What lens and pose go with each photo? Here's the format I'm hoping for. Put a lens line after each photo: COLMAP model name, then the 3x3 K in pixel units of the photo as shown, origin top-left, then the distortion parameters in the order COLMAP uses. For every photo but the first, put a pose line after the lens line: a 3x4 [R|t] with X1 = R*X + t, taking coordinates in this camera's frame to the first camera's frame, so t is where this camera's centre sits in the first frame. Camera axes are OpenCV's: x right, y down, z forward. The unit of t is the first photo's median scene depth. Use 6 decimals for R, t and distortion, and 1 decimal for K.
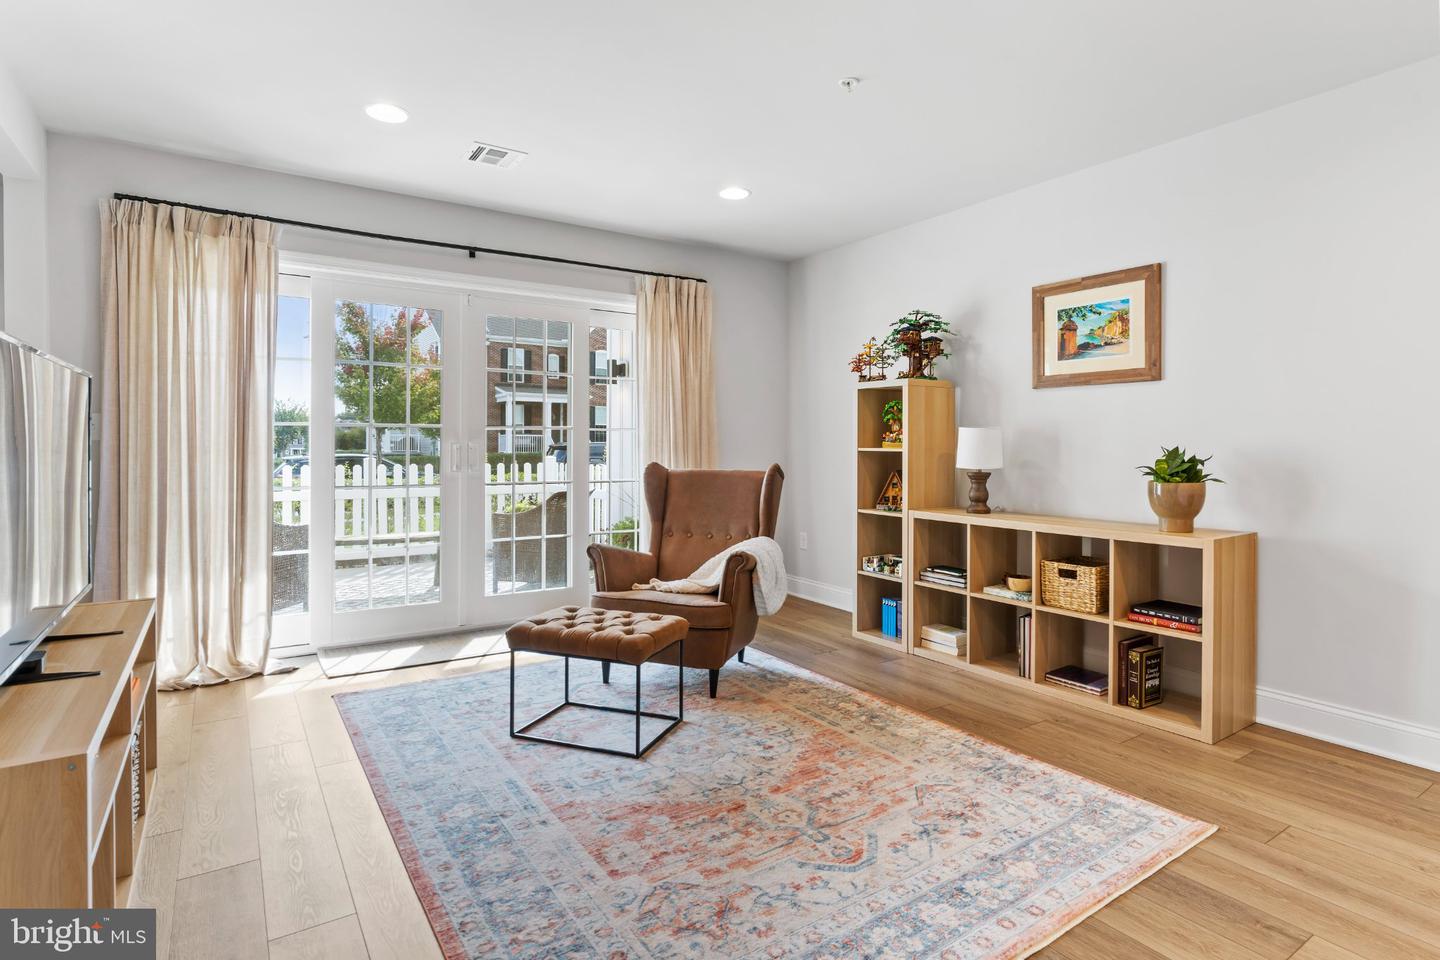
lens RADIAL K [[742.5, 0, 732.2], [0, 742.5, 446.0], [0, 0, 1]] dist [-0.004473, 0.001404]
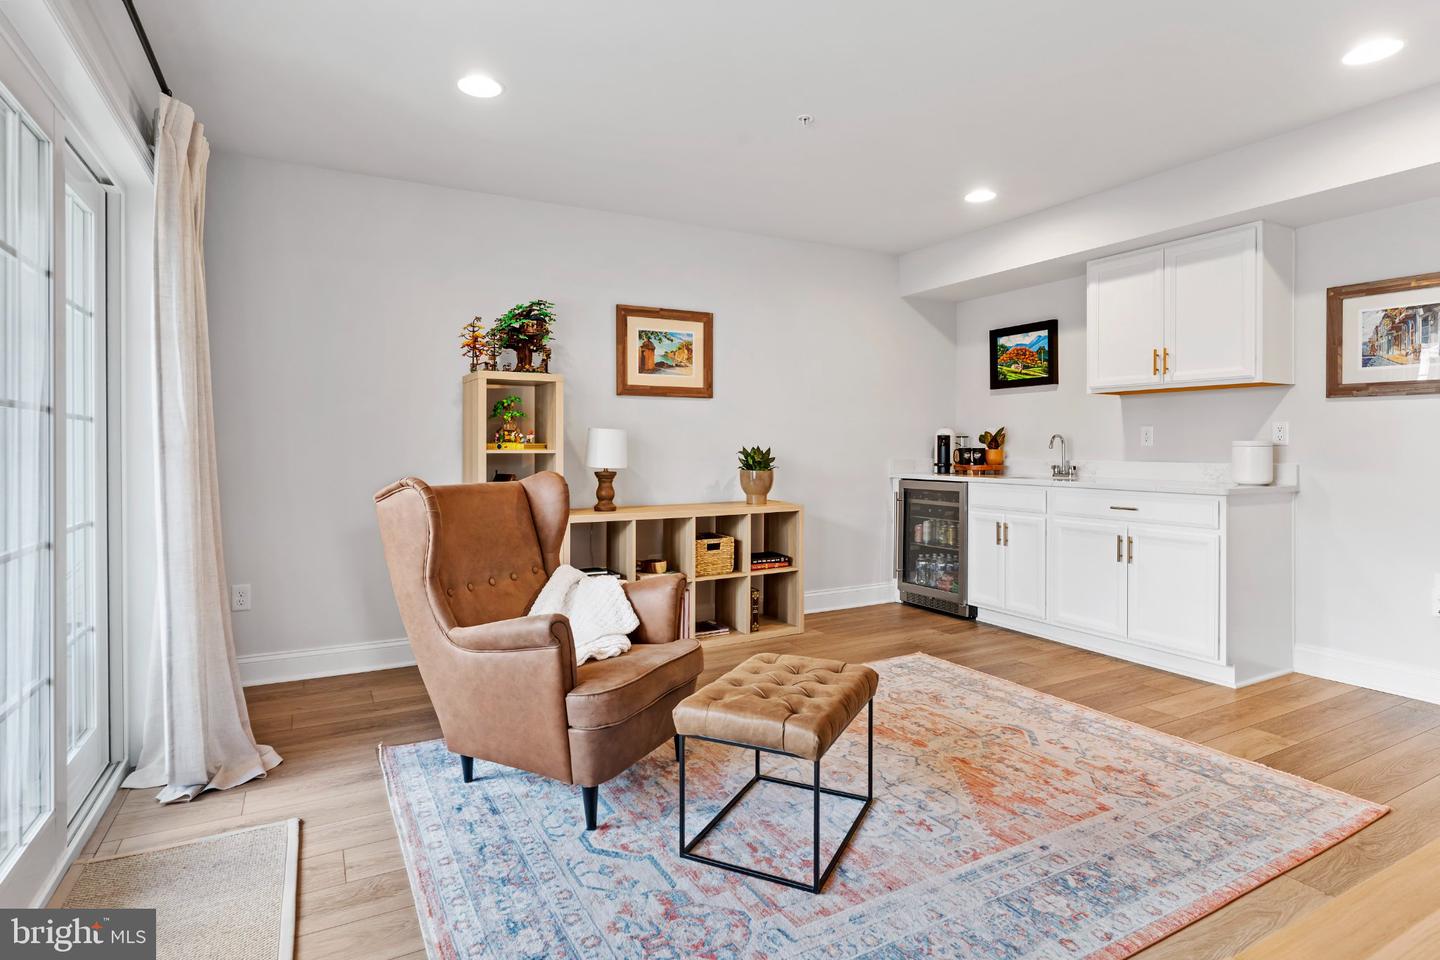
lens RADIAL K [[742.5, 0, 713.7], [0, 742.5, 446.7], [0, 0, 1]] dist [-0.004473, 0.001404]
pose [[0.104882, -0.006139, 0.994466, -0.880284], [0.004353, 0.999974, 0.005714, -0.006699], [-0.994475, 0.003729, 0.104906, 0.939700]]
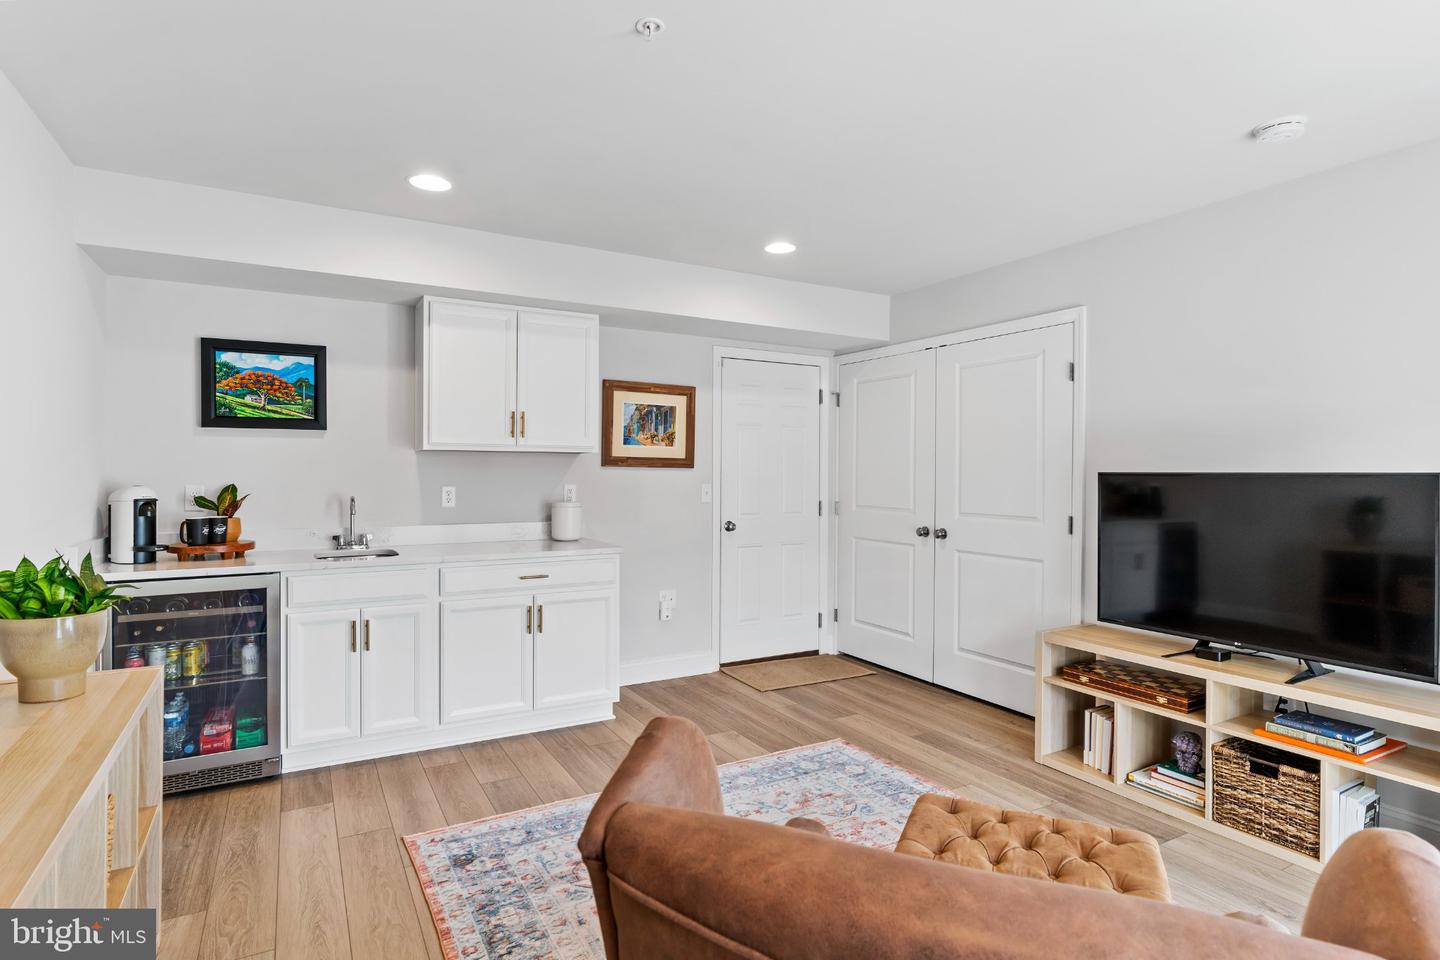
lens RADIAL K [[742.5, 0, 719.2], [0, 742.5, 475.0], [0, 0, 1]] dist [-0.004473, 0.001404]
pose [[-0.995805, -0.009450, 0.091015, 0.021128], [-0.008619, 0.999918, 0.009519, -0.071791], [-0.091097, 0.008694, -0.995804, 1.551782]]
